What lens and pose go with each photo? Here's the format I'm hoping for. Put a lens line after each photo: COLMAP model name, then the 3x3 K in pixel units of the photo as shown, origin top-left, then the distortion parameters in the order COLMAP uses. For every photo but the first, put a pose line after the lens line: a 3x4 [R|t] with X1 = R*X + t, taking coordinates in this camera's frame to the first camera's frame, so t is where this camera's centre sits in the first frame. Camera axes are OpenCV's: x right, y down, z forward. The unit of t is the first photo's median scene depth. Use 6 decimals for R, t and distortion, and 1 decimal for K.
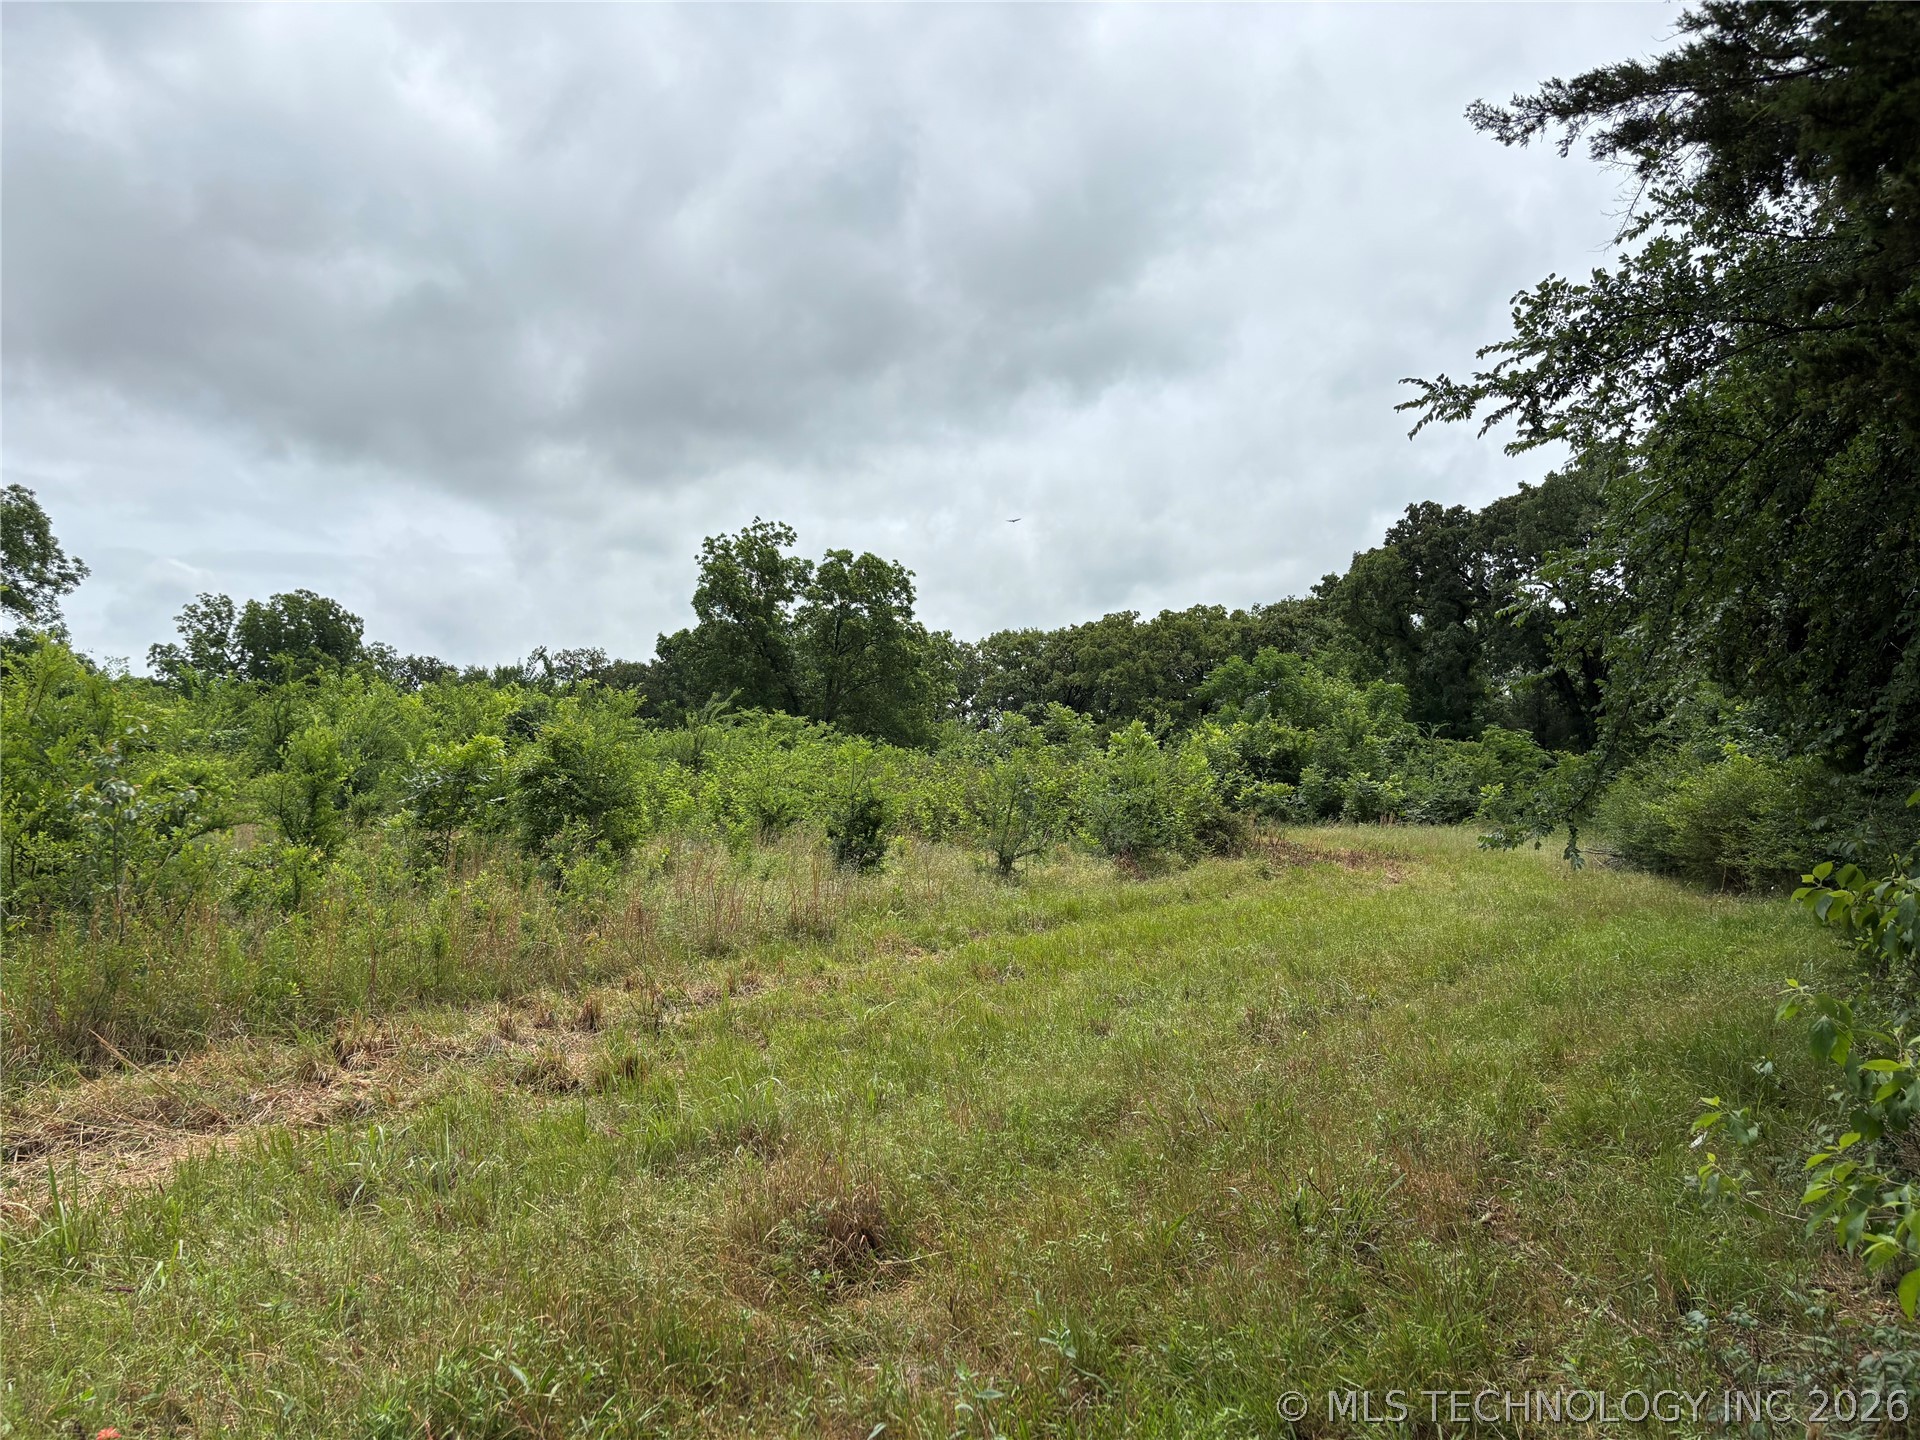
lens RADIAL K [[1439.6, 0, 969.0], [0, 1439.6, 719.0], [0, 0, 1]] dist [0.003120, -0.000067]
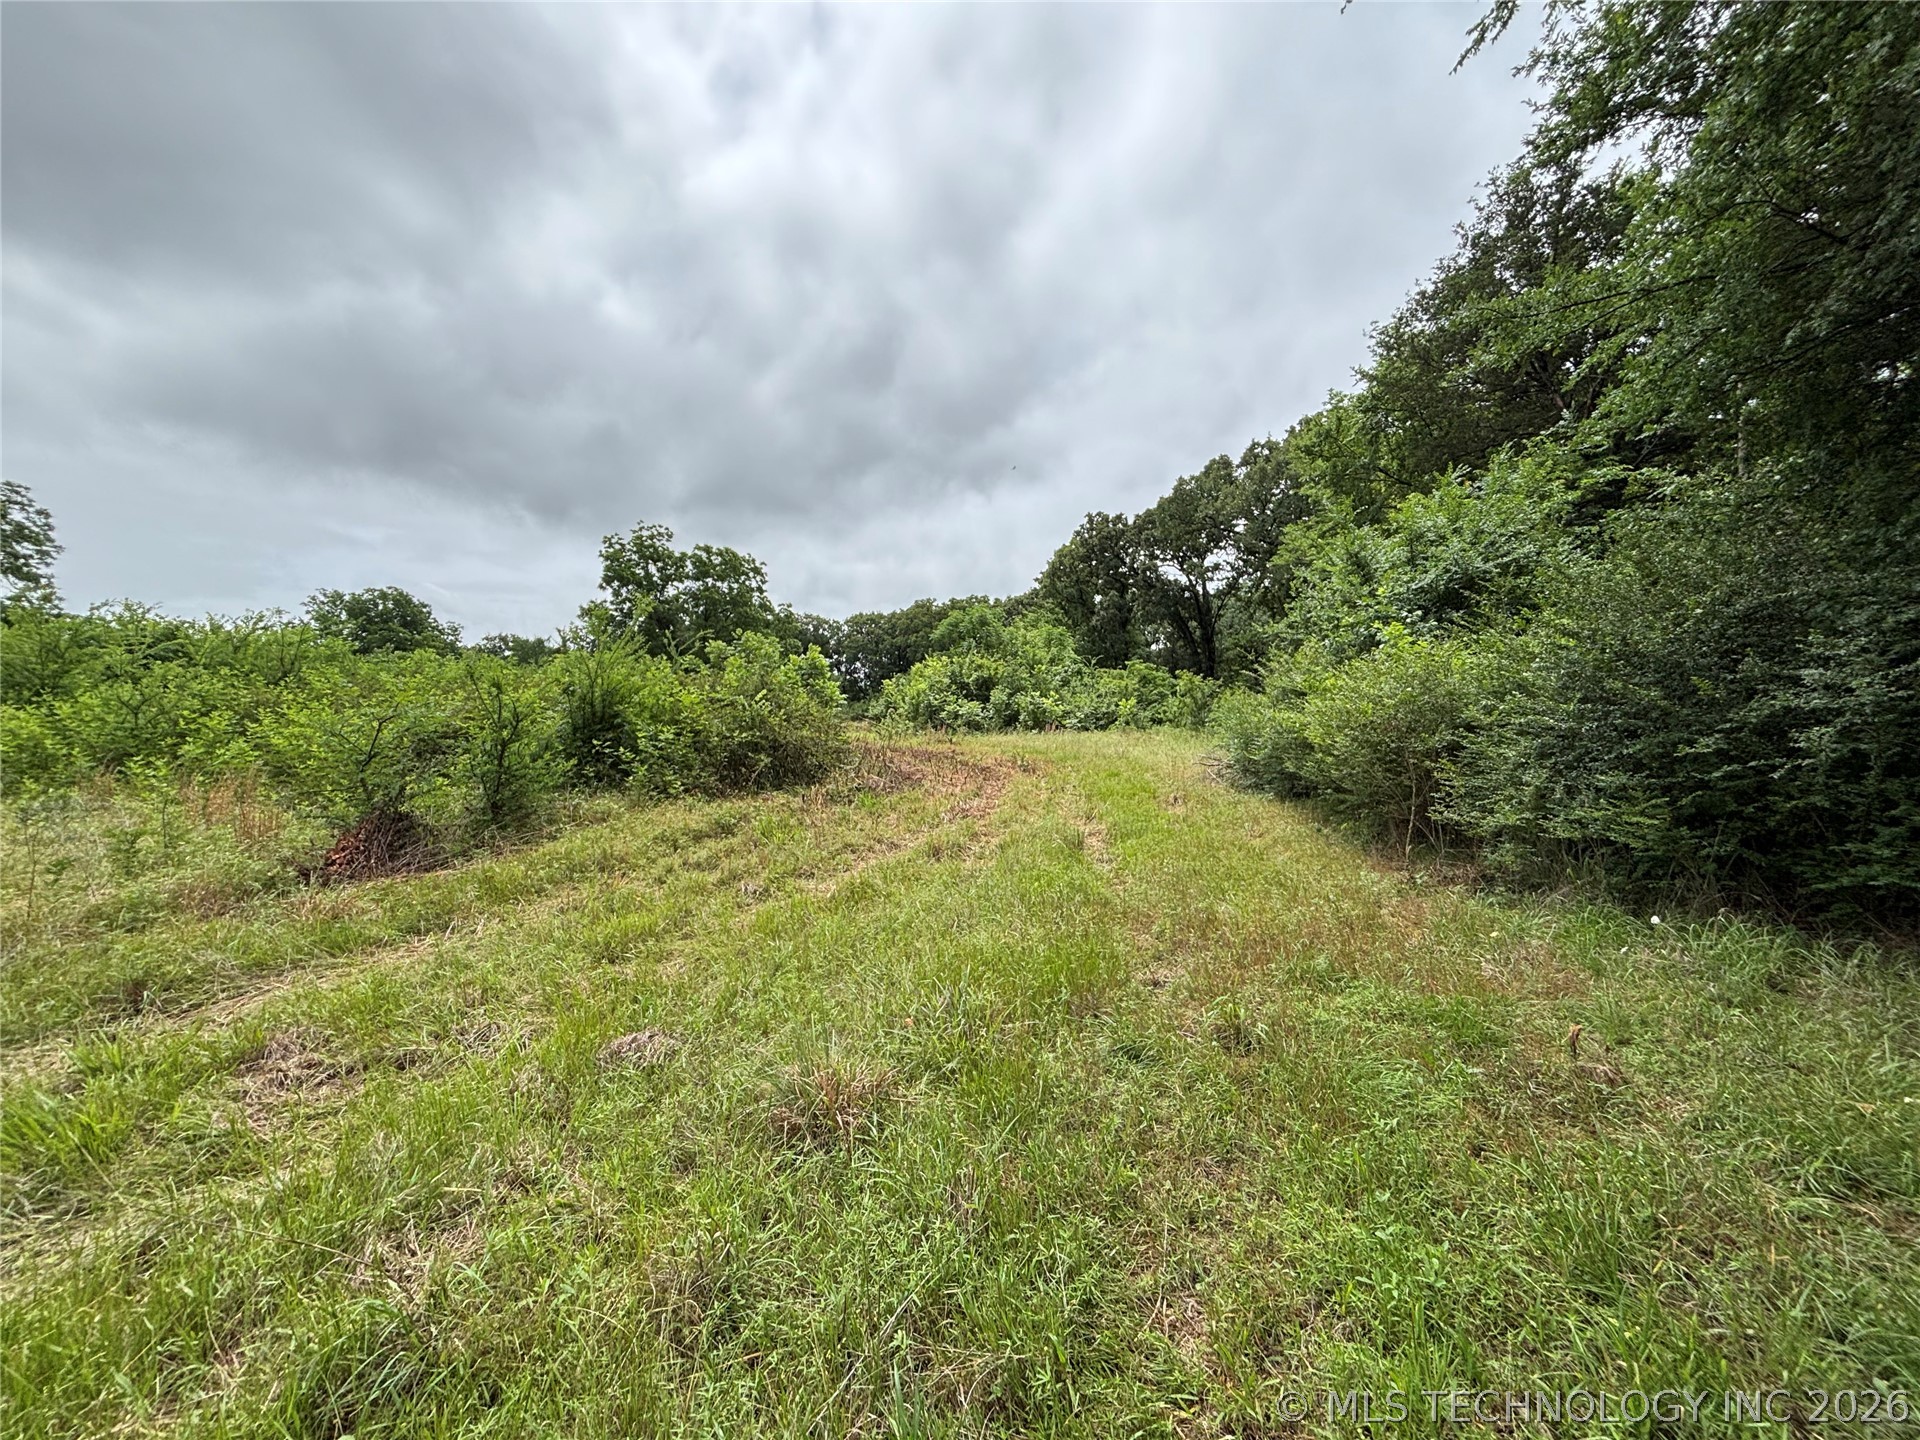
lens RADIAL K [[847.8, 0, 954.2], [0, 847.8, 725.1], [0, 0, 1]] dist [-0.003939, -0.000468]
pose [[0.992500, -0.016506, 0.121123, 0.096878], [0.008445, 0.997733, 0.066766, 0.013588], [-0.121951, -0.065242, 0.990390, 0.225507]]
